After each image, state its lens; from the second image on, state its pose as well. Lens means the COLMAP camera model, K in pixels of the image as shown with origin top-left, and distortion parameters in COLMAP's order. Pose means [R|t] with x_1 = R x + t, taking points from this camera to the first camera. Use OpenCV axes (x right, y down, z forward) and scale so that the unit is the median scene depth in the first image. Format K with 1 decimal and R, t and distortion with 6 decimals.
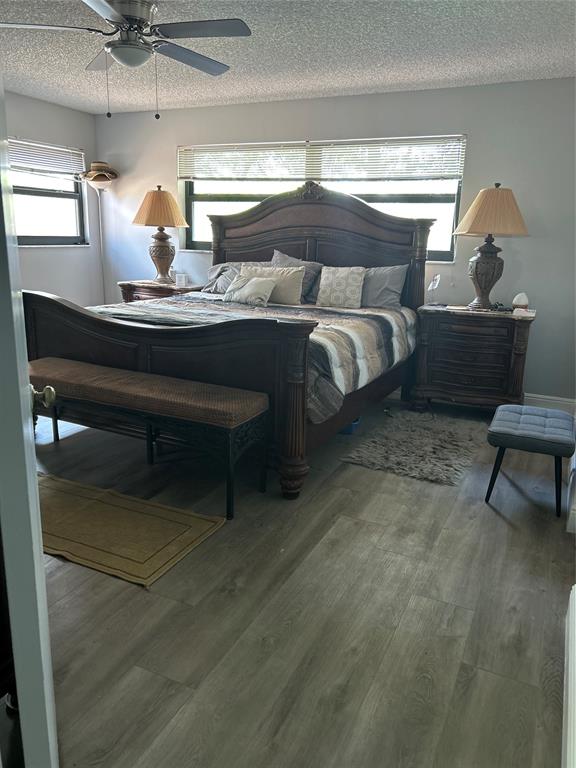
lens RADIAL K [[580.0, 0, 293.1], [0, 580.0, 385.3], [0, 0, 1]] dist [0.071848, -0.054384]
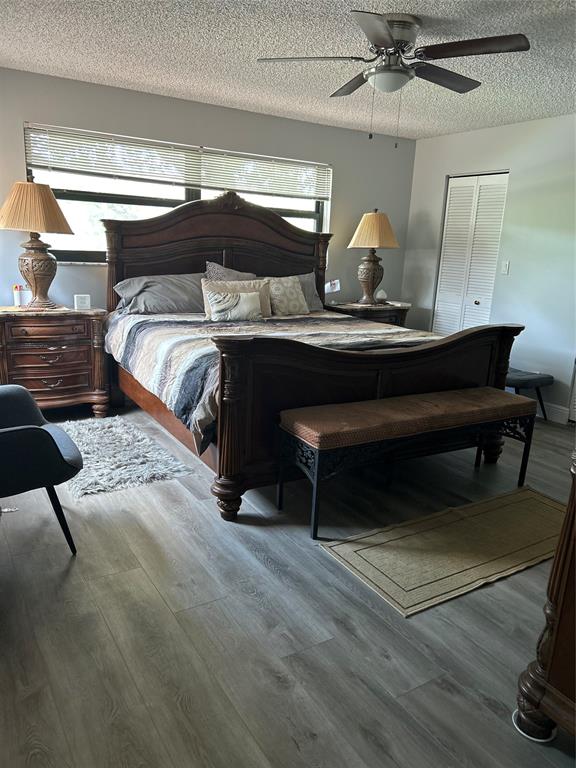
lens RADIAL K [[580.0, 0, 292.4], [0, 580.0, 383.2], [0, 0, 1]] dist [0.071848, -0.054384]
pose [[0.547445, -0.199109, 0.812810, -0.790156], [0.183613, 0.976194, 0.115465, -0.129700], [-0.816450, 0.086032, 0.570971, 0.384960]]
